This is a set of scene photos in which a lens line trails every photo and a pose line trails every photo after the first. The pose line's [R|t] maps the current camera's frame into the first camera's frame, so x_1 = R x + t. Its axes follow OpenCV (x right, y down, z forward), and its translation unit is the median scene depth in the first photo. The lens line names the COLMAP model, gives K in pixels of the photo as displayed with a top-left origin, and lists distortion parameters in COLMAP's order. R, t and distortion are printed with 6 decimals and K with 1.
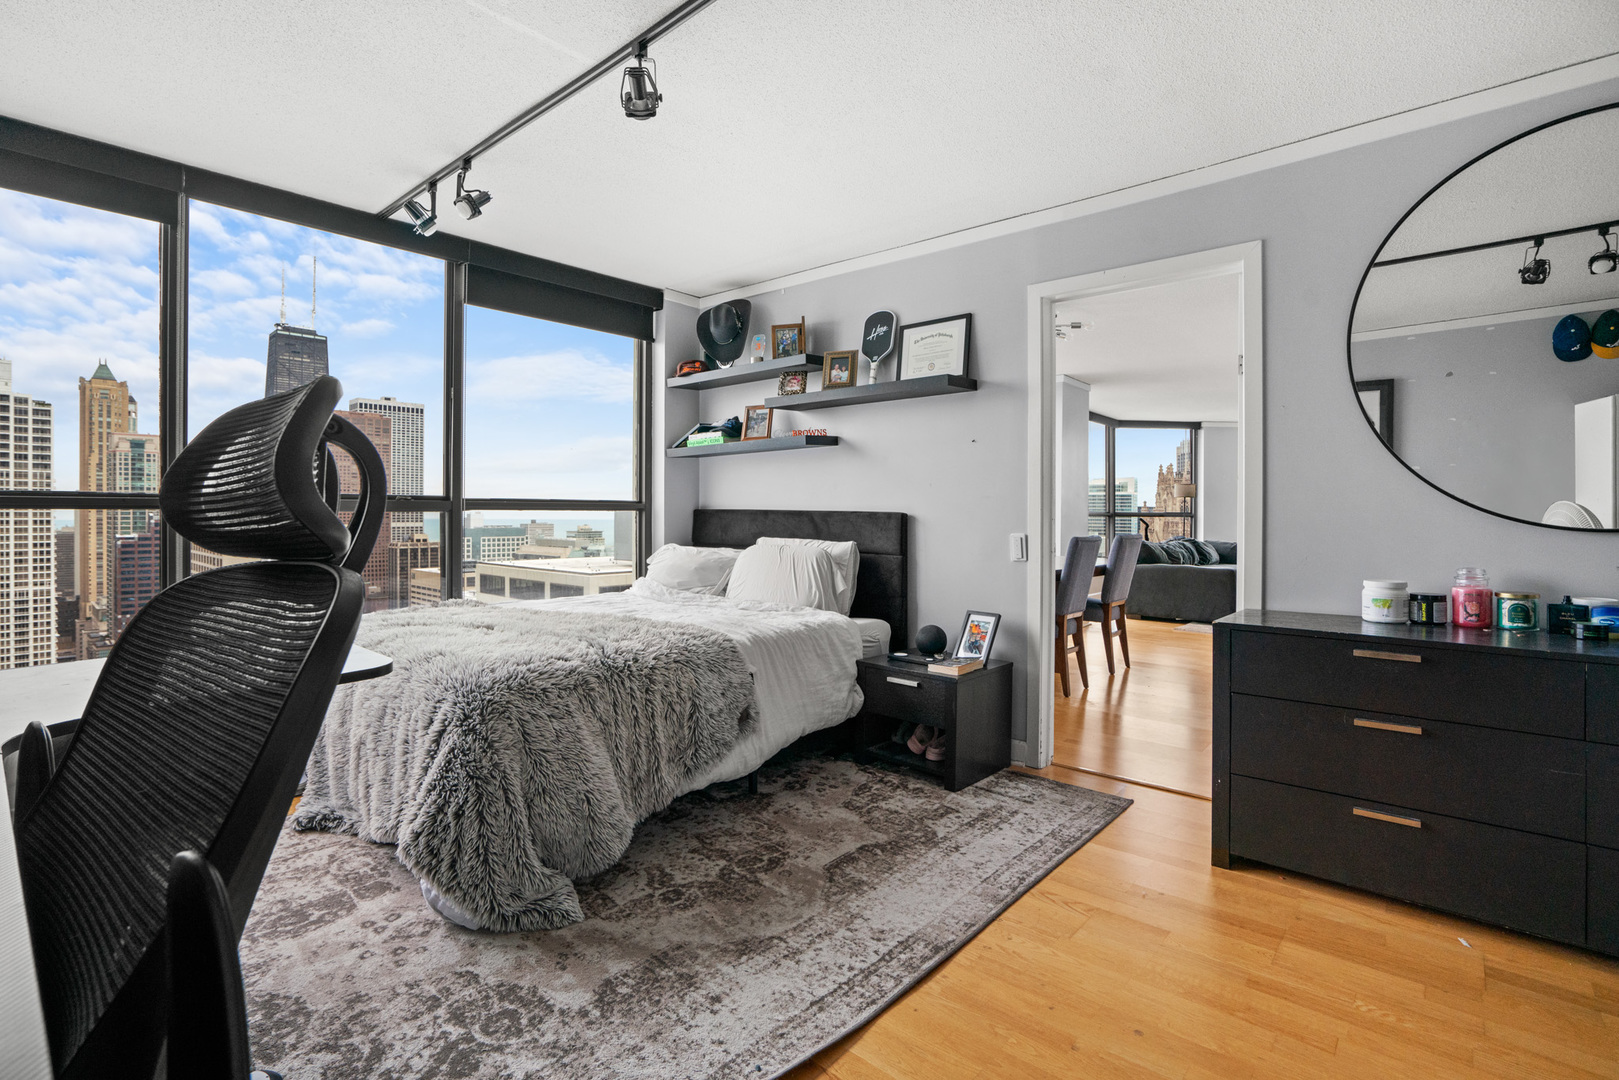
lens RADIAL K [[754.3, 0, 803.2], [0, 754.3, 522.0], [0, 0, 1]] dist [-0.050507, 0.016195]
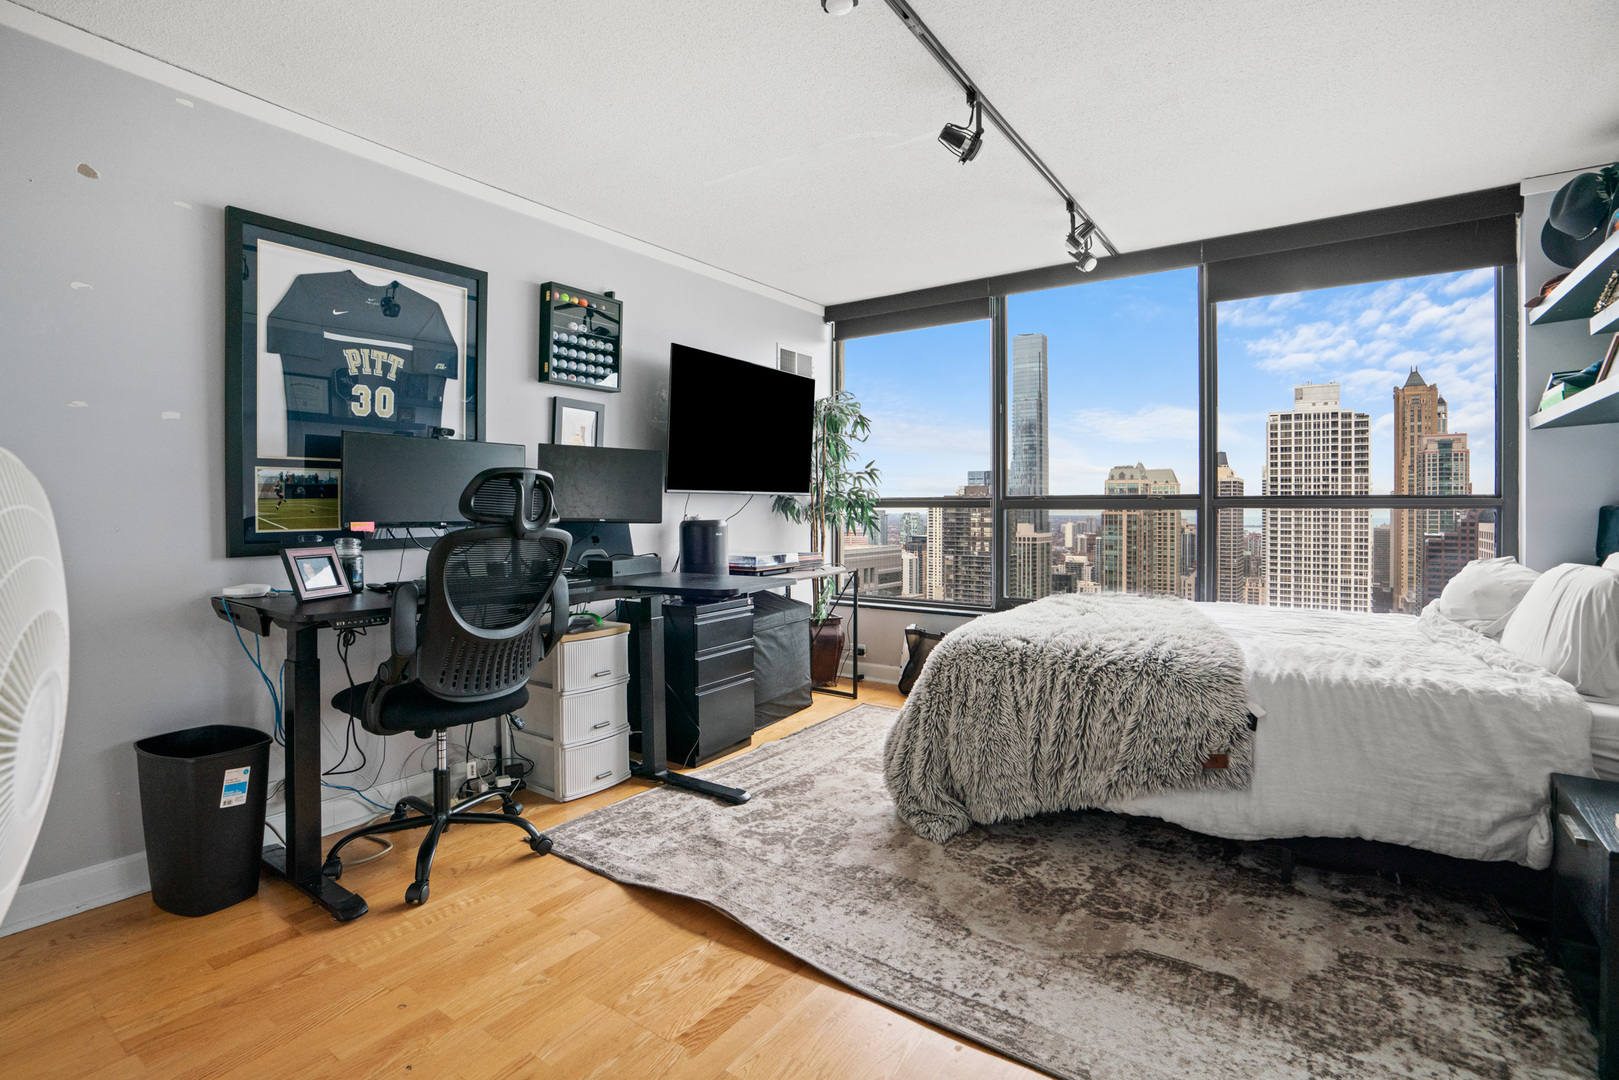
lens RADIAL K [[754.3, 0, 803.2], [0, 754.3, 522.0], [0, 0, 1]] dist [-0.050507, 0.016195]
pose [[0.116609, 0.014011, -0.993079, 0.700056], [-0.012506, 0.999842, 0.012638, -0.003592], [0.993099, 0.010945, 0.116766, 0.495112]]
